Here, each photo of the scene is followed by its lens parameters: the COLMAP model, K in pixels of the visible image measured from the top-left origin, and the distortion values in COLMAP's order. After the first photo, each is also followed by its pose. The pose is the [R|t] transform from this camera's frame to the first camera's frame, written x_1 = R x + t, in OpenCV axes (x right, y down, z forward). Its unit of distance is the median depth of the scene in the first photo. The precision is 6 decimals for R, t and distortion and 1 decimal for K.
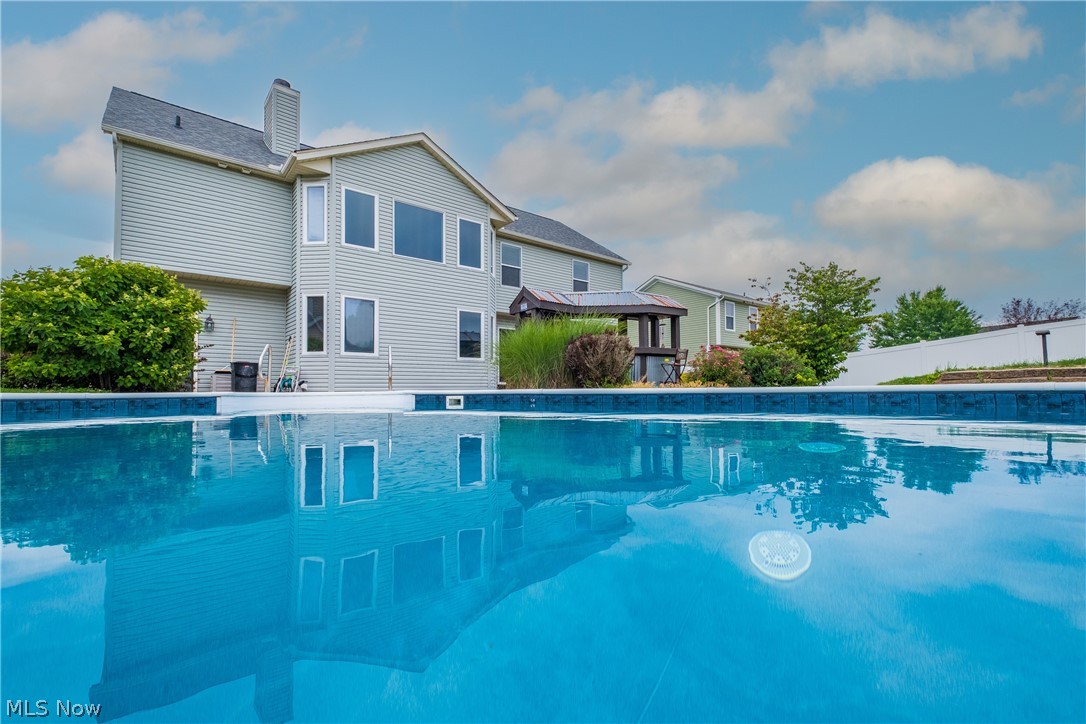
lens RADIAL K [[467.5, 0, 540.5], [0, 467.5, 383.6], [0, 0, 1]] dist [0.014711, -0.002829]
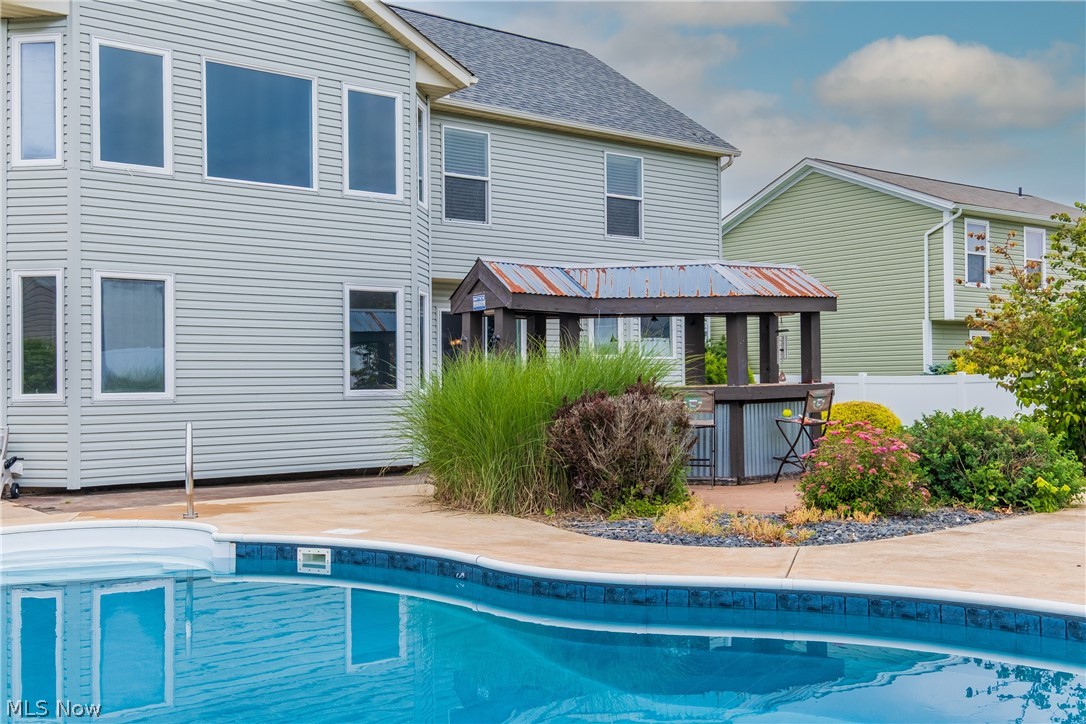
lens RADIAL K [[1112.1, 0, 544.4], [0, 1112.1, 363.3], [0, 0, 1]] dist [0.035860, 0.000000]
pose [[0.999611, -0.001178, -0.027866, 0.055715], [0.001604, 0.999883, 0.015244, -0.109514], [0.027845, -0.015283, 0.999495, -0.105616]]
